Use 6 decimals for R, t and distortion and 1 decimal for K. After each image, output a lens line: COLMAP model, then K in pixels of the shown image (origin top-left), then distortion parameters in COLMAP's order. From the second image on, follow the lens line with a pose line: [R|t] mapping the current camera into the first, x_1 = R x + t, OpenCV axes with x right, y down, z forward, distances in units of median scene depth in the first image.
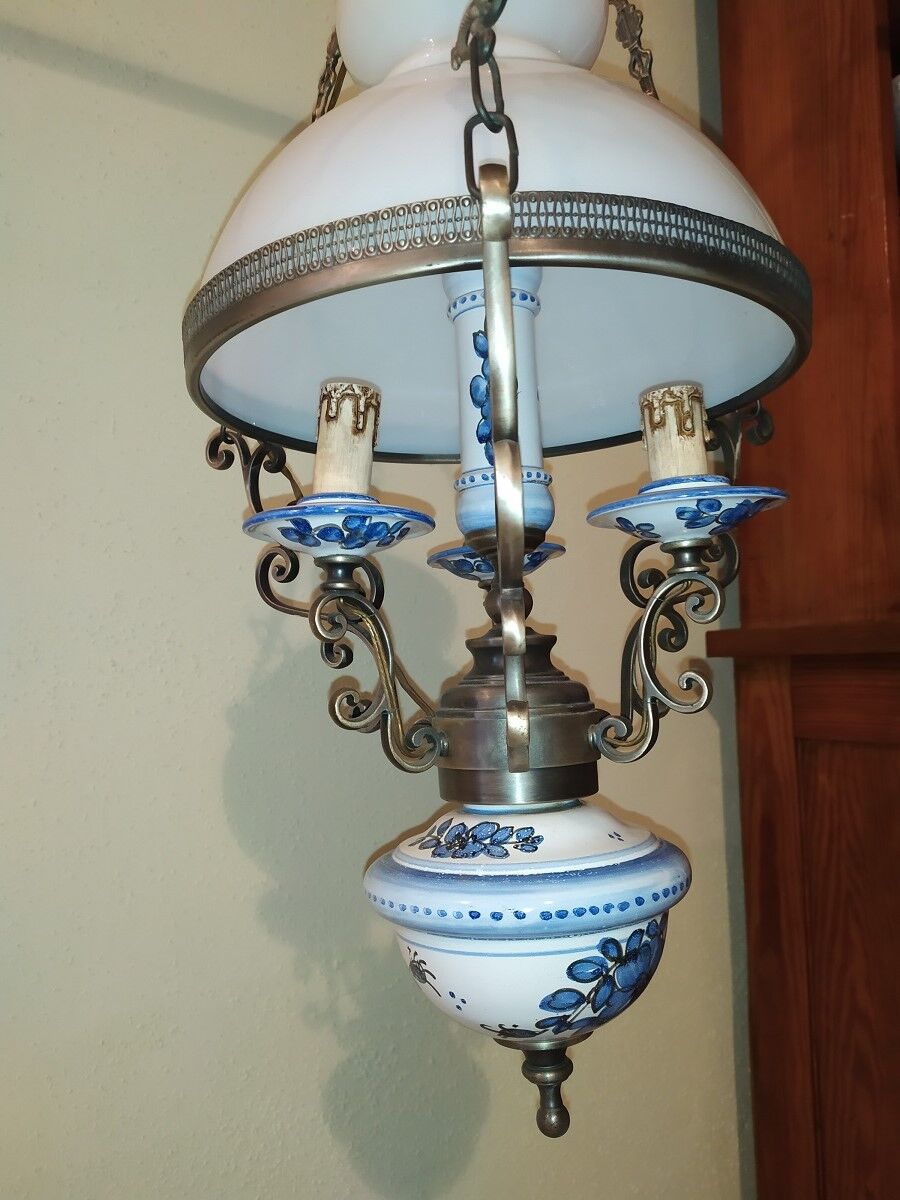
lens RADIAL K [[906.1, 0, 430.5], [0, 906.1, 581.3], [0, 0, 1]] dist [-0.010013, -0.007061]
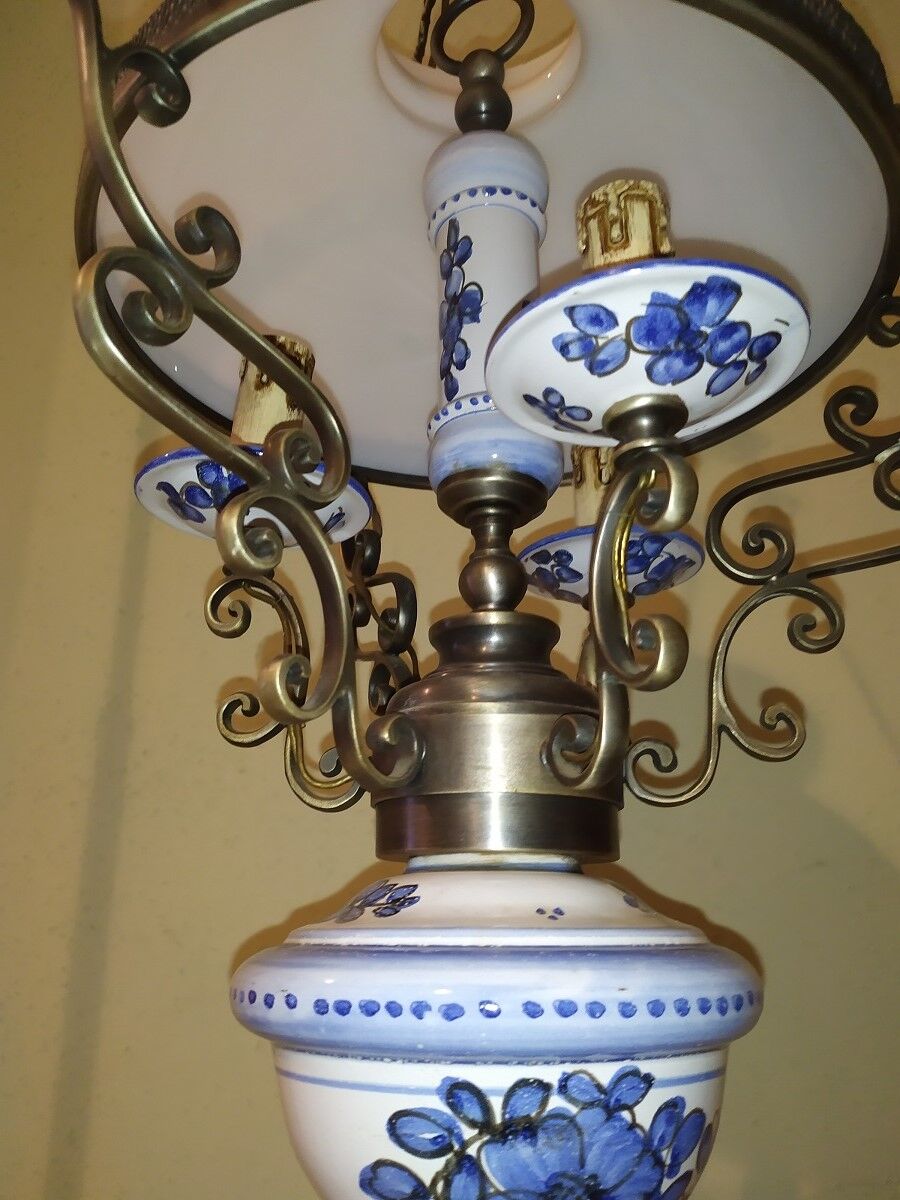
lens RADIAL K [[936.1, 0, 421.6], [0, 936.1, 595.1], [0, 0, 1]] dist [-0.010428, -0.013357]
pose [[0.812858, -0.136998, -0.566121, 0.534376], [0.010562, 0.975253, -0.220840, 0.226119], [0.582366, 0.173533, 0.794189, 0.469364]]
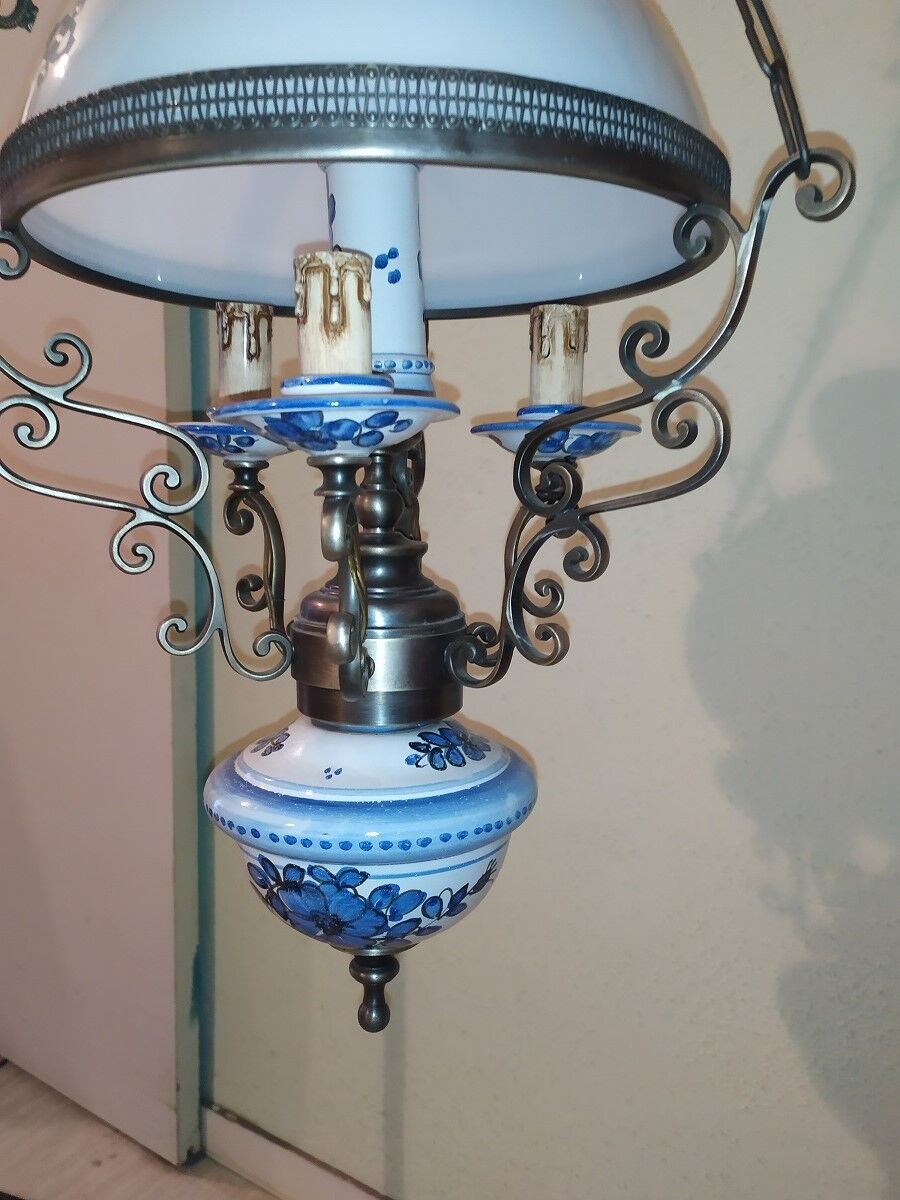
lens RADIAL K [[936.1, 0, 421.6], [0, 936.1, 595.1], [0, 0, 1]] dist [-0.010428, -0.013357]
pose [[0.415021, 0.158298, -0.895935, 1.146018], [0.075503, 0.975358, 0.207306, -0.096496], [0.906674, -0.153682, 0.392842, 0.777241]]
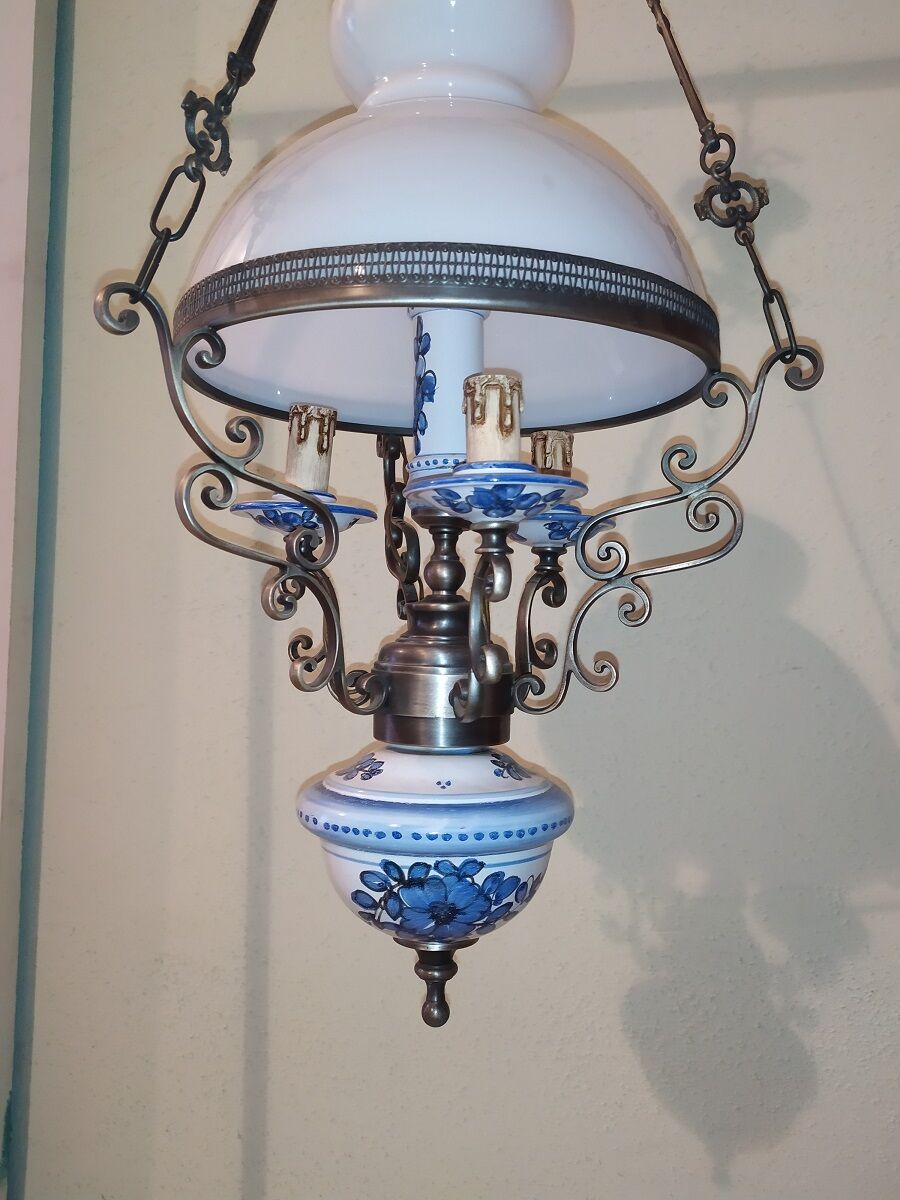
lens RADIAL K [[936.1, 0, 421.6], [0, 936.1, 595.1], [0, 0, 1]] dist [-0.010428, -0.013357]
pose [[0.698998, 0.045408, -0.713680, 1.076538], [0.019968, 0.996354, 0.082951, -0.057291], [0.714845, -0.072233, 0.695543, 0.189803]]
